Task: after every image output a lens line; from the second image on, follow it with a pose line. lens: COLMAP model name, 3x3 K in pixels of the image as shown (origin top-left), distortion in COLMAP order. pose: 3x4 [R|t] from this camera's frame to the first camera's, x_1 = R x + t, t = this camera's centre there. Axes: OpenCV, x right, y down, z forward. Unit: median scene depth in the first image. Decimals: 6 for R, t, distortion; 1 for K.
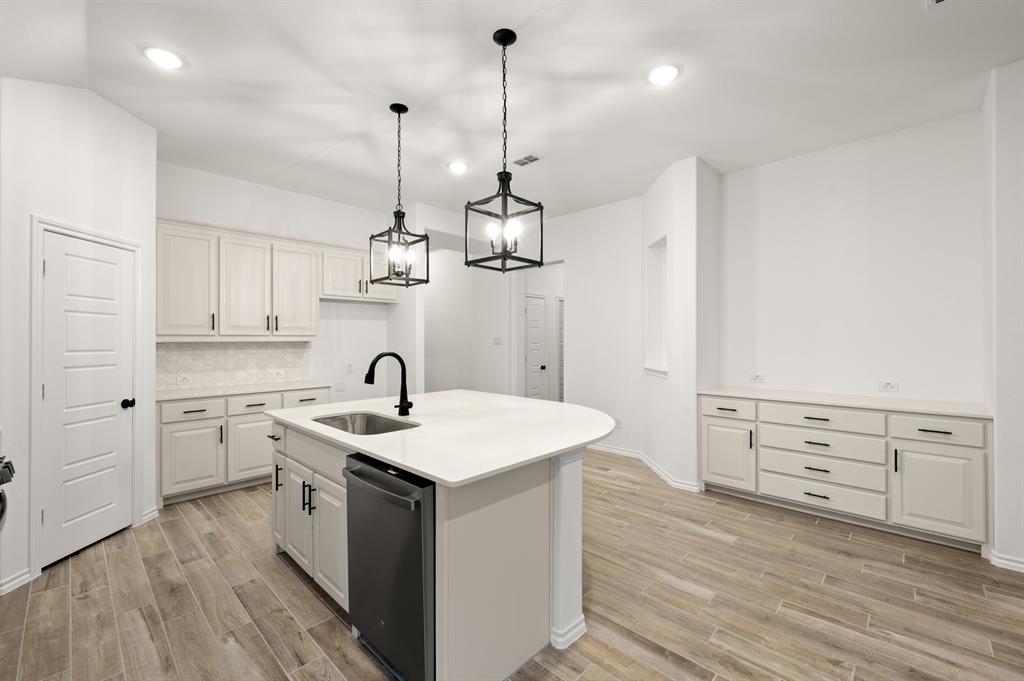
lens RADIAL K [[421.5, 0, 514.6], [0, 421.5, 336.2], [0, 0, 1]] dist [-0.001883, 0.000779]
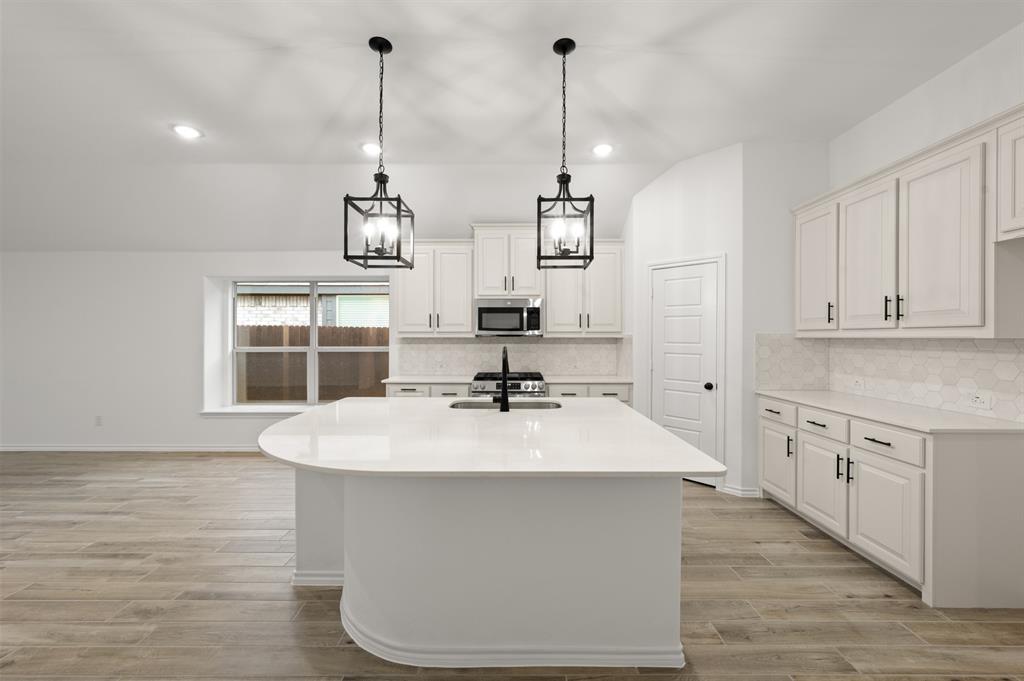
lens RADIAL K [[402.3, 0, 511.9], [0, 402.3, 338.0], [0, 0, 1]] dist [-0.000279, 0.000254]
pose [[-0.730969, 0.003352, -0.682402, 0.343708], [0.004939, 0.999988, -0.000379, 0.015518], [0.682392, -0.003647, -0.730977, 1.588640]]
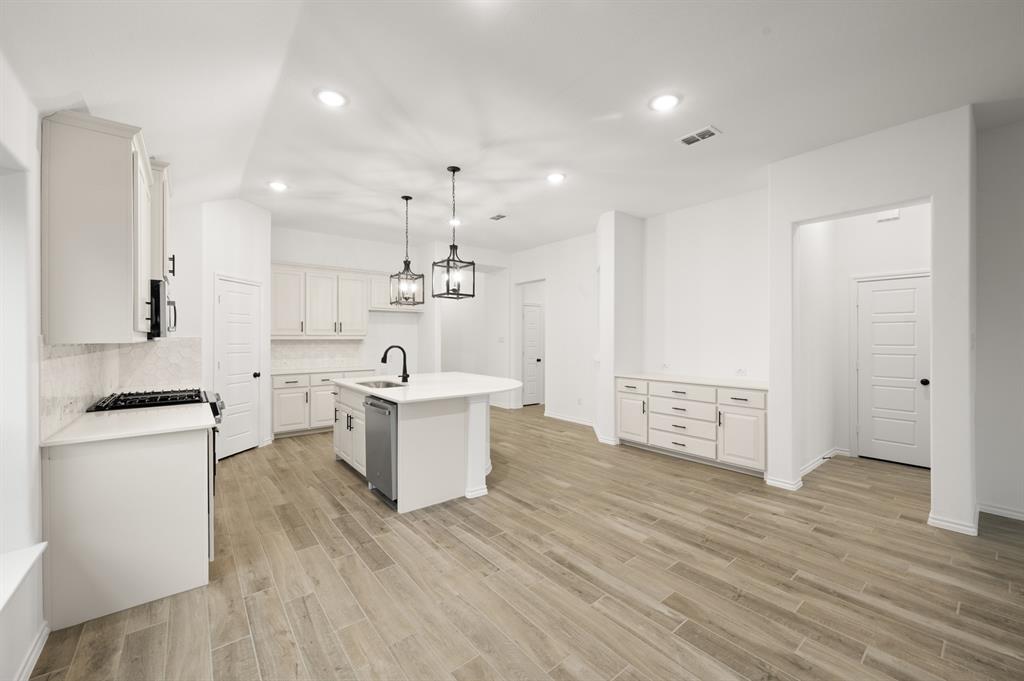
lens RADIAL K [[402.3, 0, 516.4], [0, 402.3, 335.2], [0, 0, 1]] dist [-0.000279, 0.000254]
pose [[0.991892, 0.001063, -0.127077, 0.373239], [-0.001126, 0.999999, -0.000420, -0.003878], [0.127077, 0.000560, 0.991893, -0.538550]]
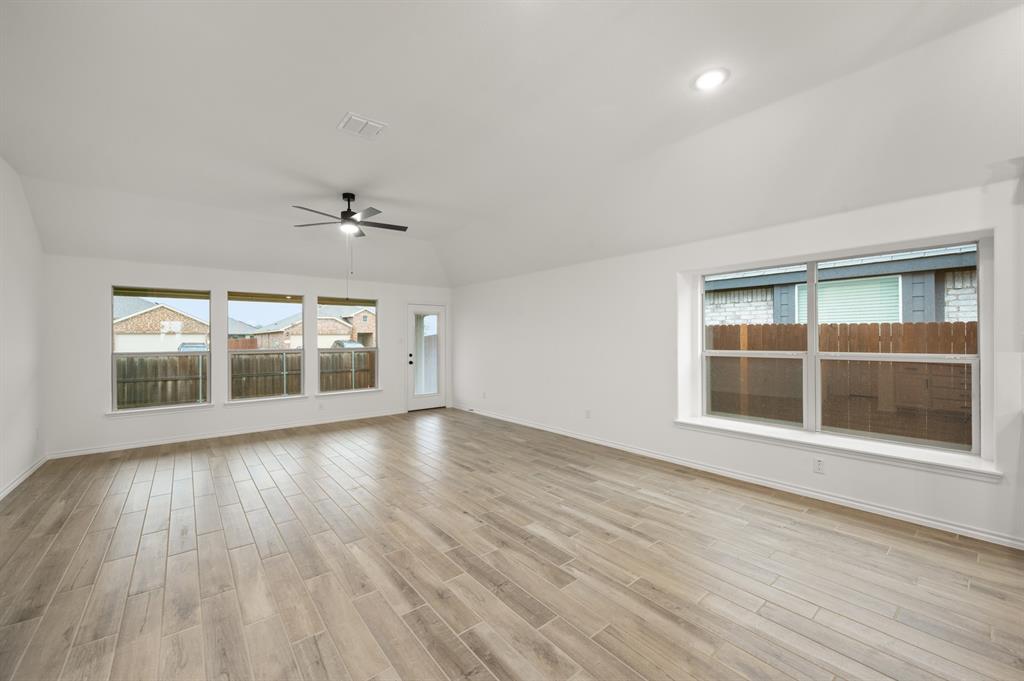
lens RADIAL K [[402.3, 0, 513.8], [0, 402.3, 340.1], [0, 0, 1]] dist [-0.000279, 0.000254]
pose [[-0.991579, 0.006490, 0.129339, 0.564714], [0.006556, 0.999979, 0.000083, 0.004136], [-0.129335, 0.000930, -0.991600, 1.070682]]
